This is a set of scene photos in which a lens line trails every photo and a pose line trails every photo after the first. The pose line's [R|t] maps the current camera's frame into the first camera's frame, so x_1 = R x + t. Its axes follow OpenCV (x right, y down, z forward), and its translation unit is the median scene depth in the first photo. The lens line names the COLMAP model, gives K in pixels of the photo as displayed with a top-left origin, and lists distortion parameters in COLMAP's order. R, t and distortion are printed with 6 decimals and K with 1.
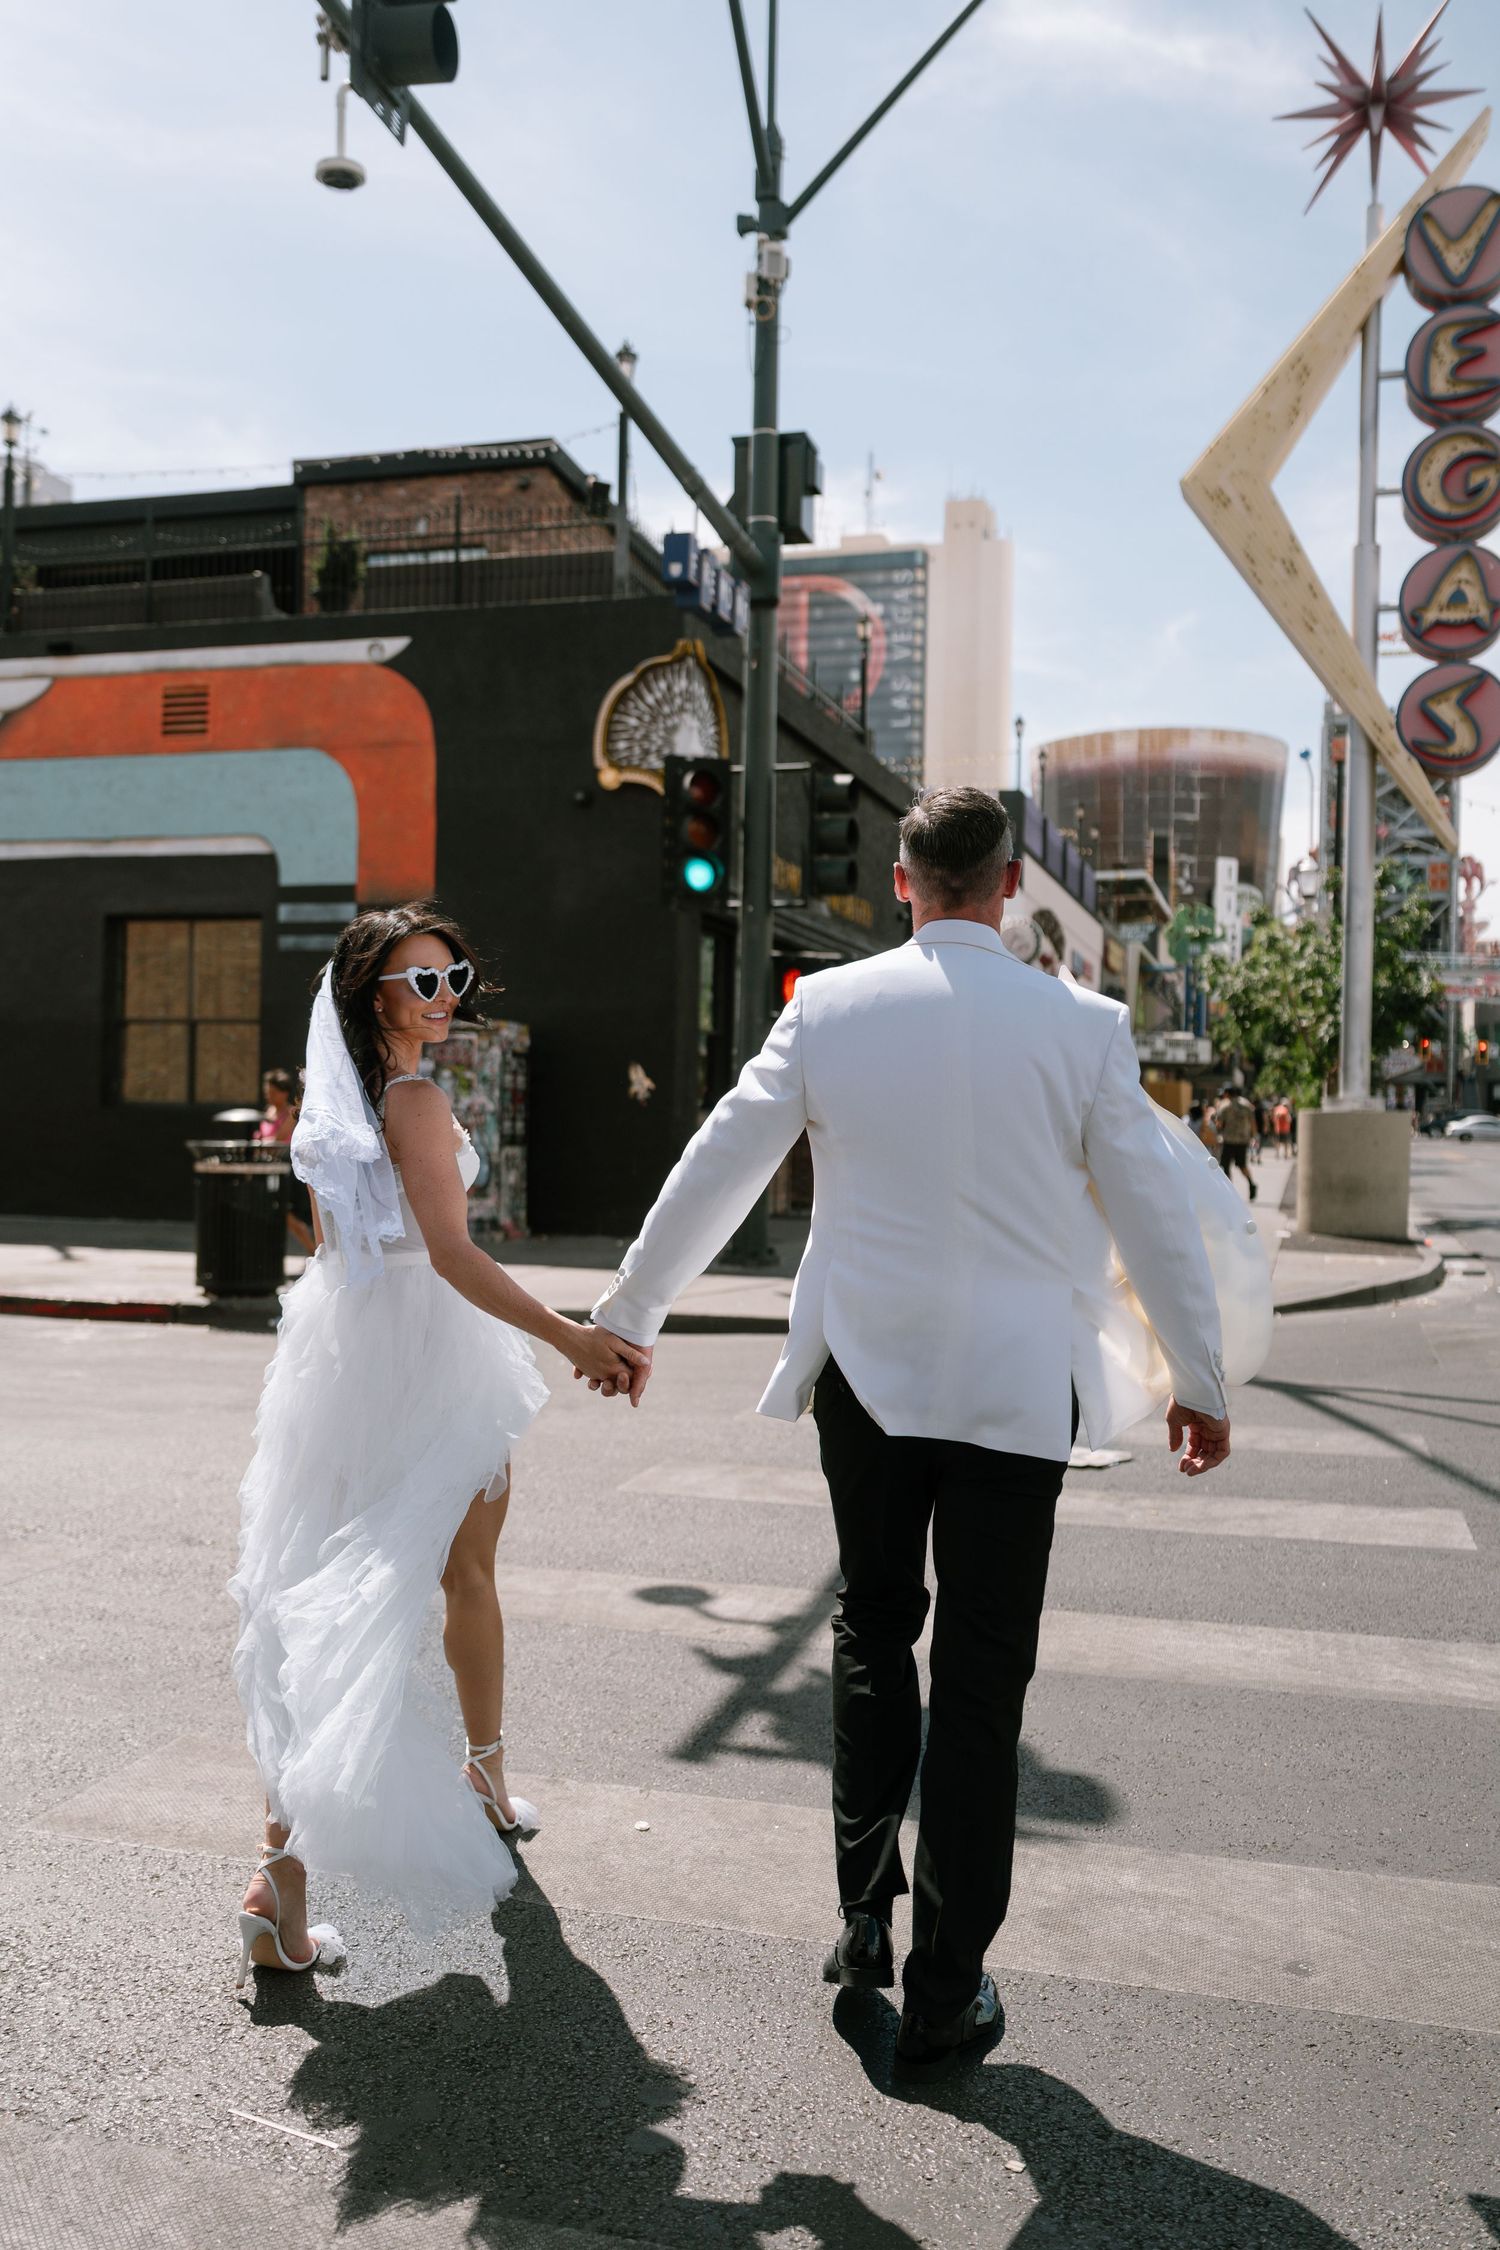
lens RADIAL K [[1905.9, 0, 750.0], [0, 1905.9, 1125.0], [0, 0, 1]] dist [0.010834, -0.003997]
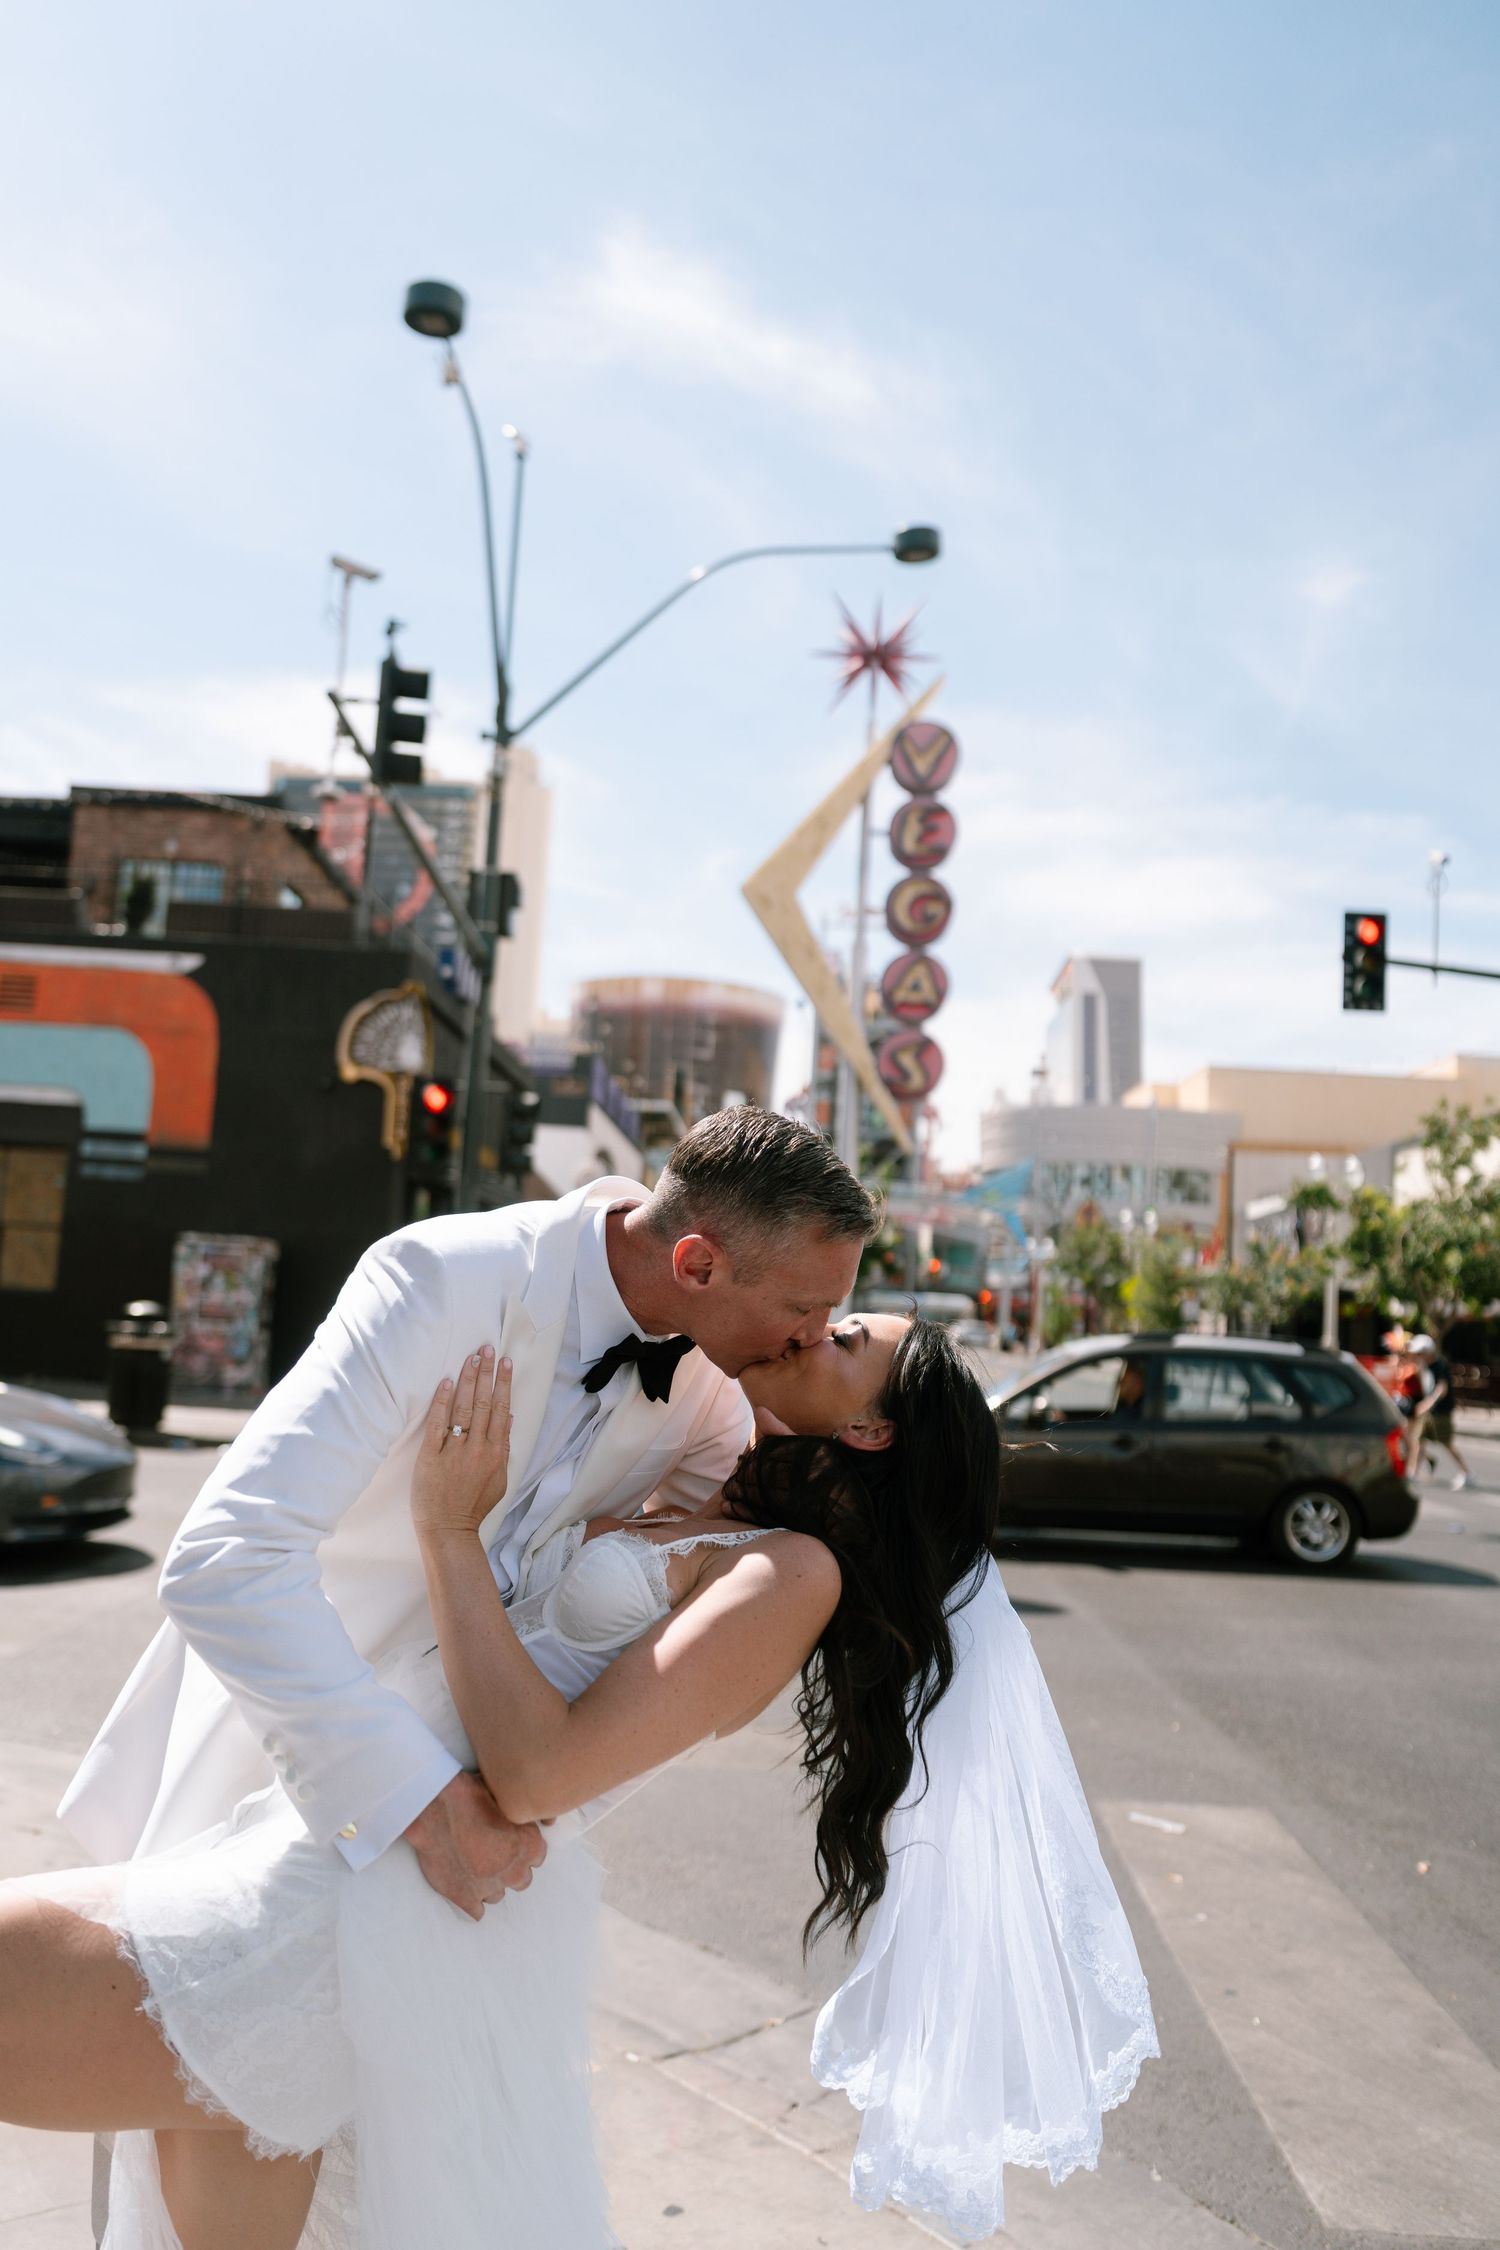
lens RADIAL K [[1803.3, 0, 750.8], [0, 1803.3, 1137.2], [0, 0, 1]] dist [-0.005281, -0.001485]
pose [[0.964368, 0.066223, 0.256143, -0.093637], [-0.041340, 0.993992, -0.101343, -0.007933], [-0.261315, 0.087143, 0.961312, -0.270784]]
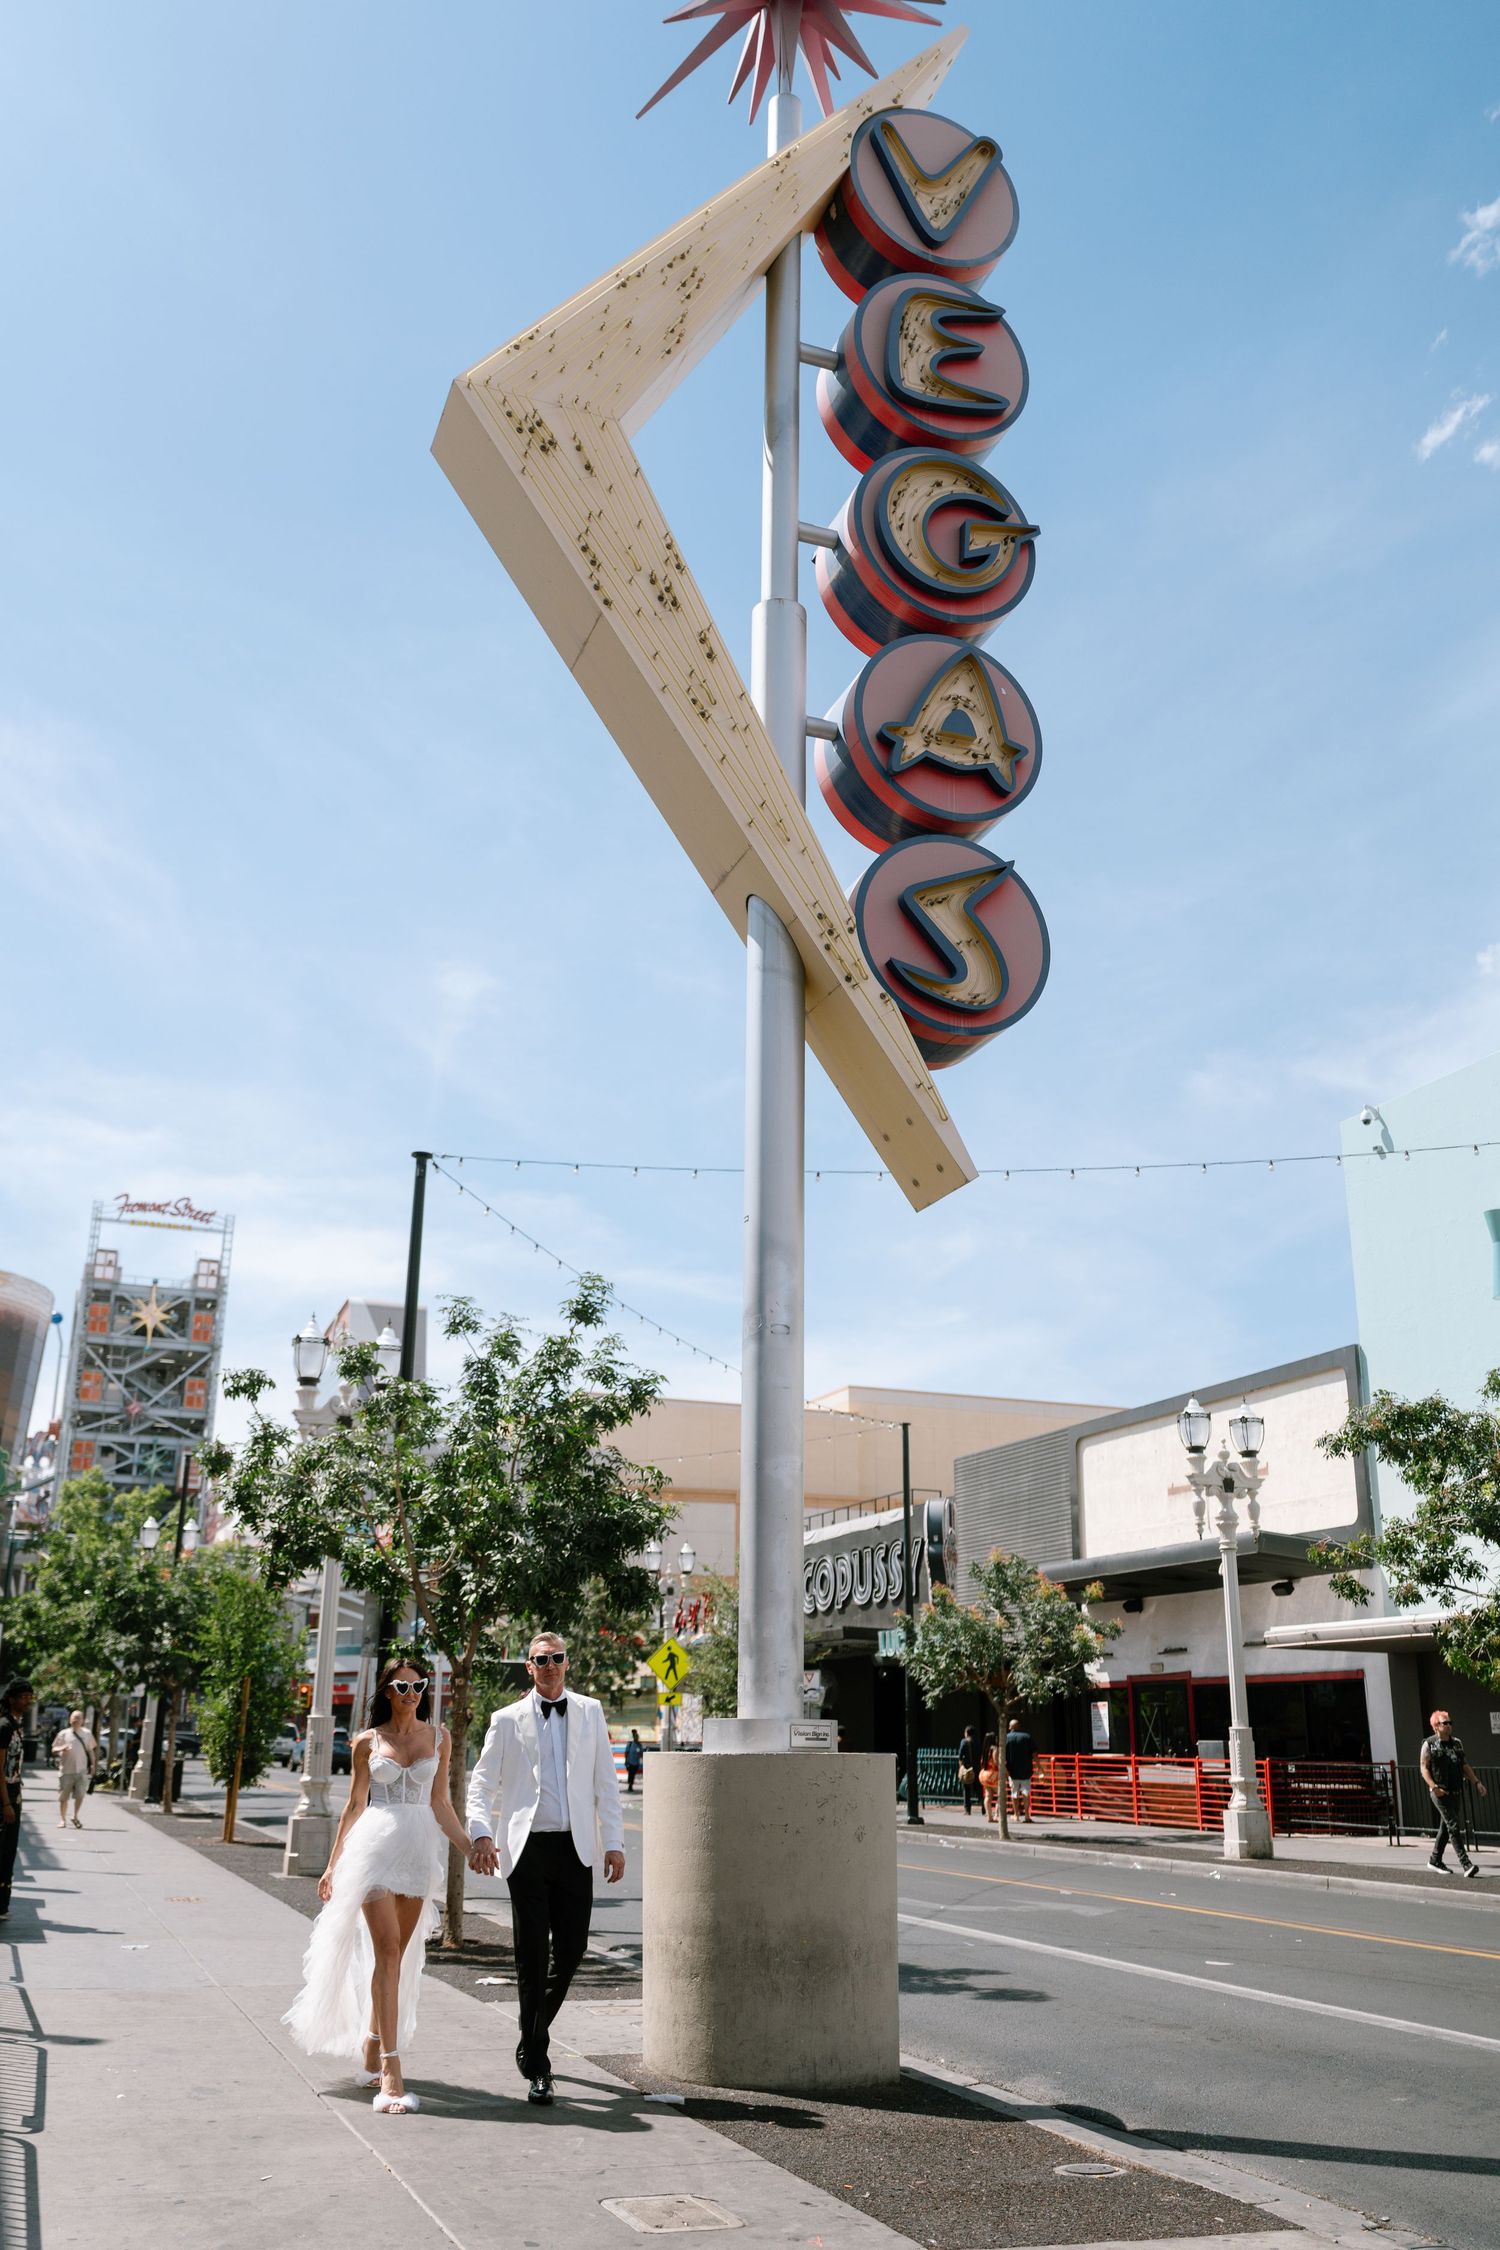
lens RADIAL K [[1902.2, 0, 744.0], [0, 1902.2, 1134.8], [0, 0, 1]] dist [-0.005297, 0.000639]
pose [[0.793955, 0.179872, 0.580759, 0.033750], [0.003586, 0.953831, -0.300322, -0.009365], [-0.607965, 0.240525, 0.756655, 0.570518]]
